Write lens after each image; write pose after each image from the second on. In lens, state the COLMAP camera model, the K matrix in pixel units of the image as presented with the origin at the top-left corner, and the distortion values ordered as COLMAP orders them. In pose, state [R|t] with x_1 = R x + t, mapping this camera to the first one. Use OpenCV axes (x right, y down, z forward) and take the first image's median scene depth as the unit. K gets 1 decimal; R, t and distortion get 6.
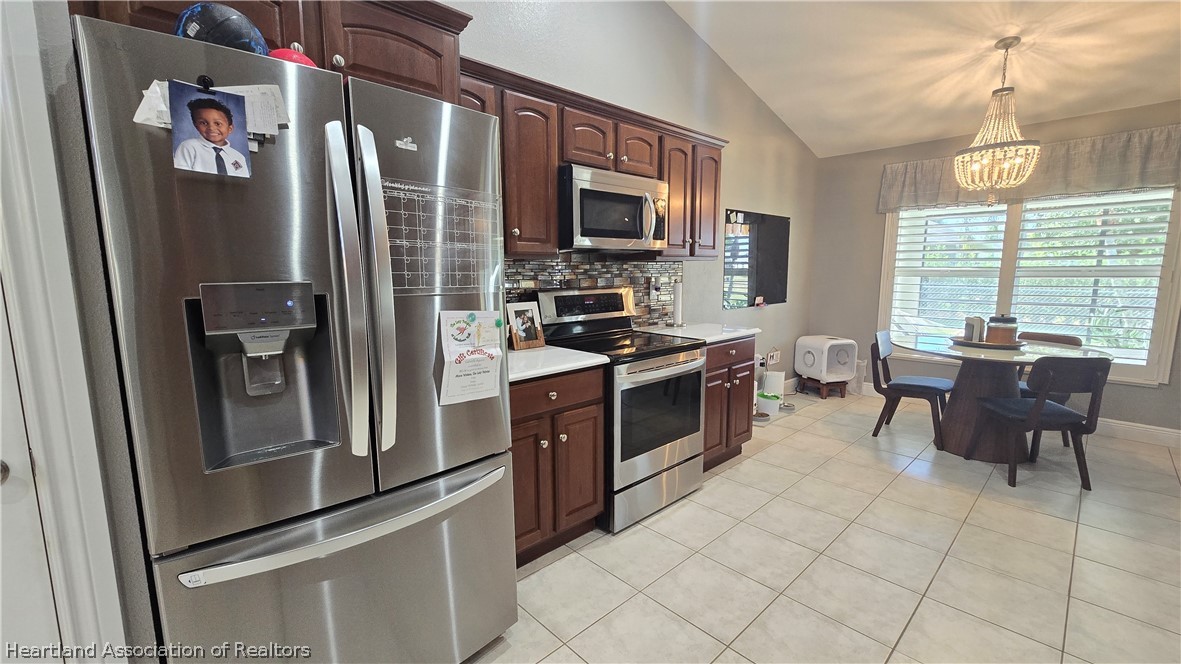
lens RADIAL K [[480.9, 0, 590.4], [0, 480.9, 337.2], [0, 0, 1]] dist [-0.005445, 0.000306]
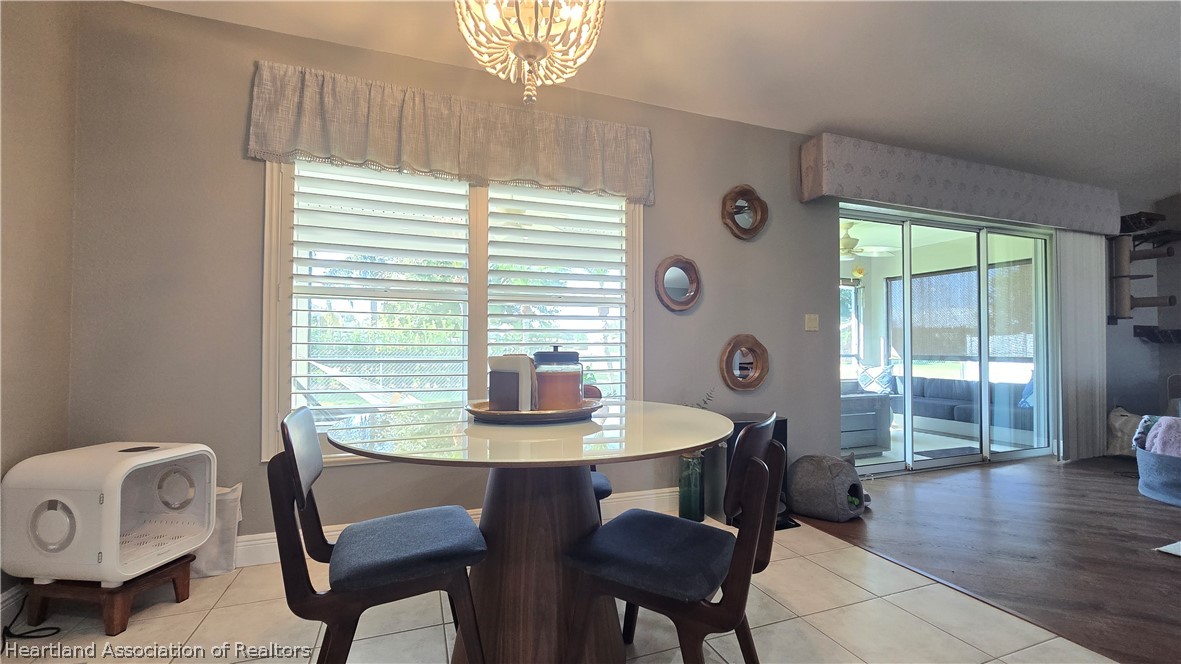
lens RADIAL K [[480.9, 0, 590.4], [0, 480.9, 337.2], [0, 0, 1]] dist [-0.005445, 0.000306]
pose [[0.382657, 0.024762, 0.923558, 0.318217], [0.124521, 0.989137, -0.078113, -0.010761], [-0.915460, 0.144893, 0.375417, 0.575480]]
